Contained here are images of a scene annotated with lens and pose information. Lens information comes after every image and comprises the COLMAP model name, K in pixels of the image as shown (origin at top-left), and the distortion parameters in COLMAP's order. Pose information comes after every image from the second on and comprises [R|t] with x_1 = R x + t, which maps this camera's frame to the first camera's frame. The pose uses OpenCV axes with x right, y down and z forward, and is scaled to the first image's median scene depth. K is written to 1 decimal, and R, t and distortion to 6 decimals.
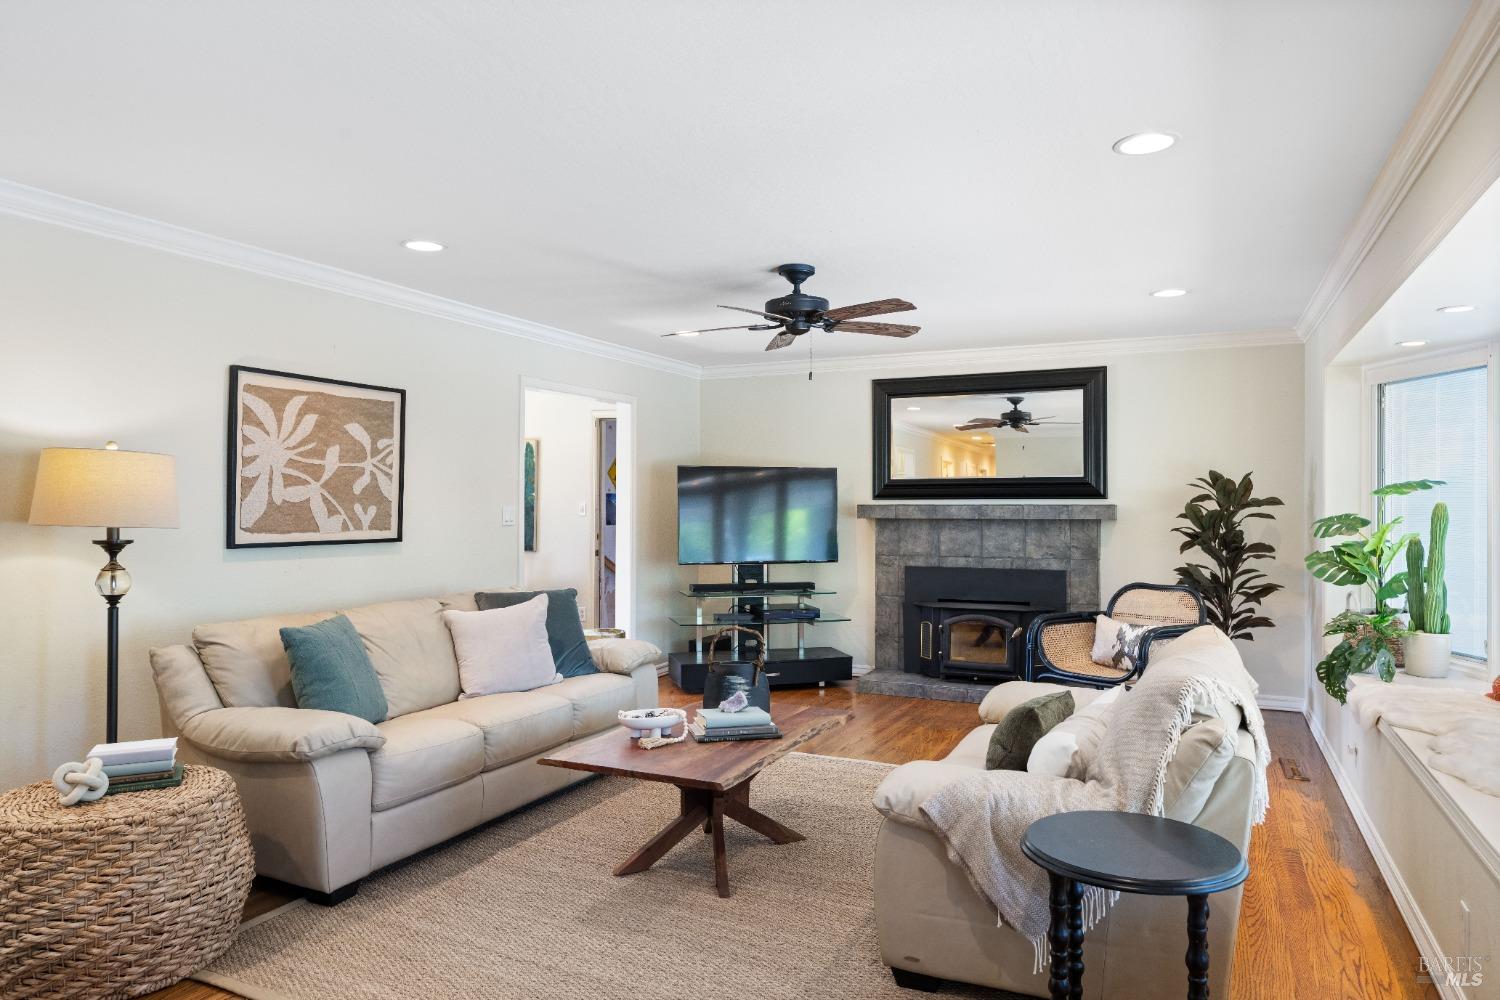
lens RADIAL K [[987.6, 0, 747.9], [0, 987.6, 499.2], [0, 0, 1]] dist [0.022516, 0.001077]
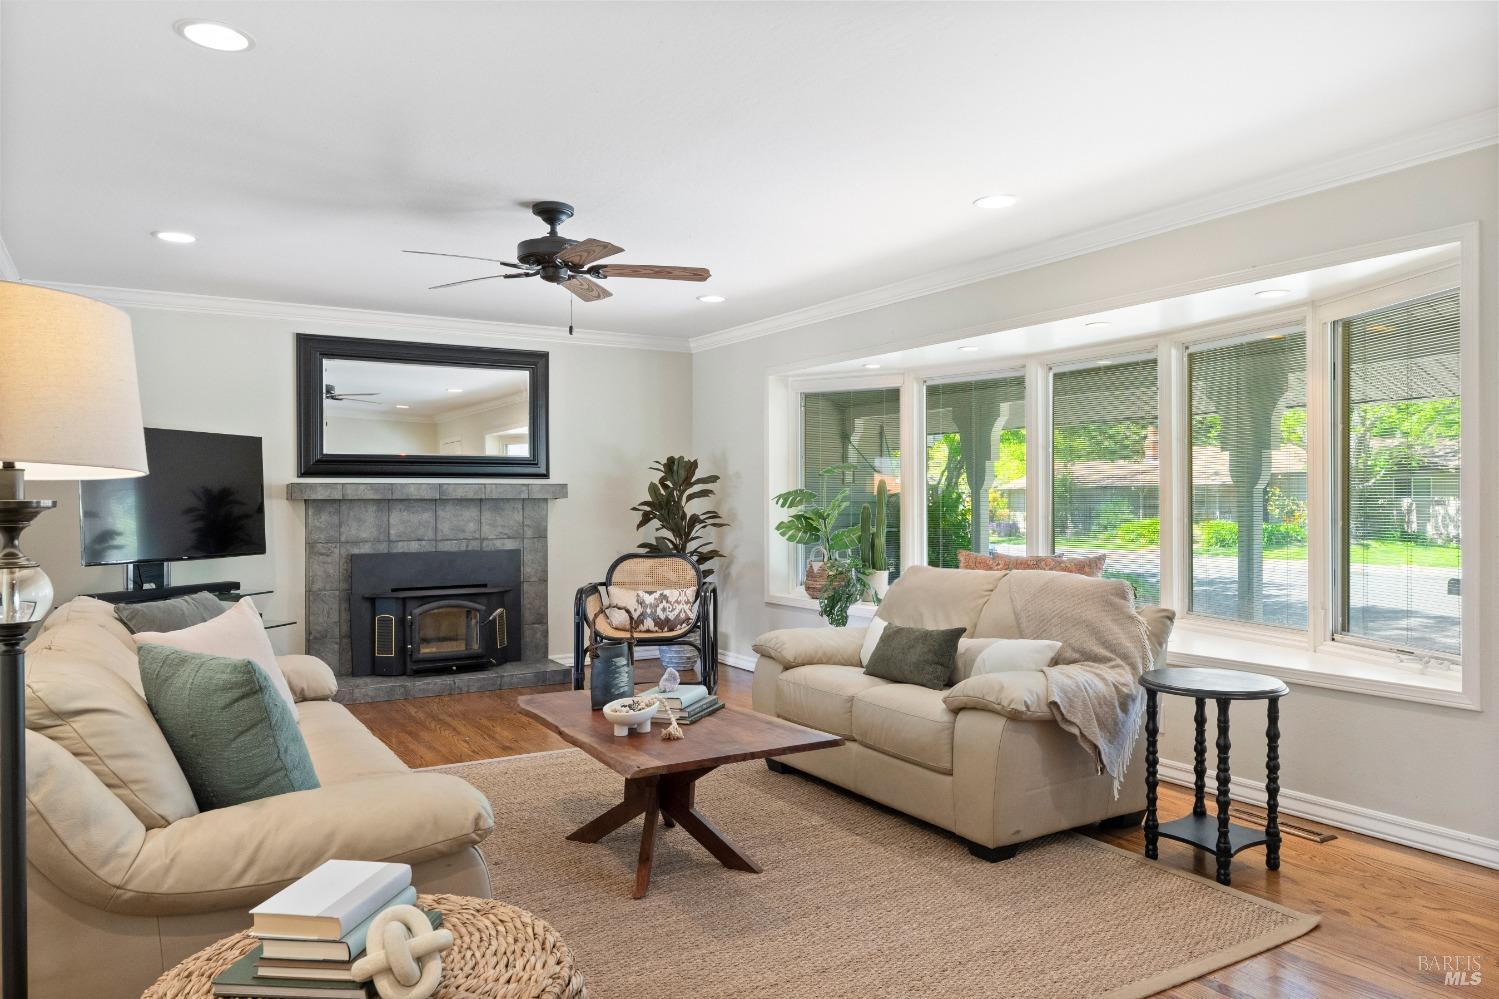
lens RADIAL K [[1022.5, 0, 748.4], [0, 1022.5, 500.6], [0, 0, 1]] dist [-0.002543, -0.000045]
pose [[0.550299, -0.004629, 0.834955, -0.415169], [0.002686, 0.999989, 0.003774, 0.019131], [-0.834963, 0.000166, 0.550305, 0.227411]]
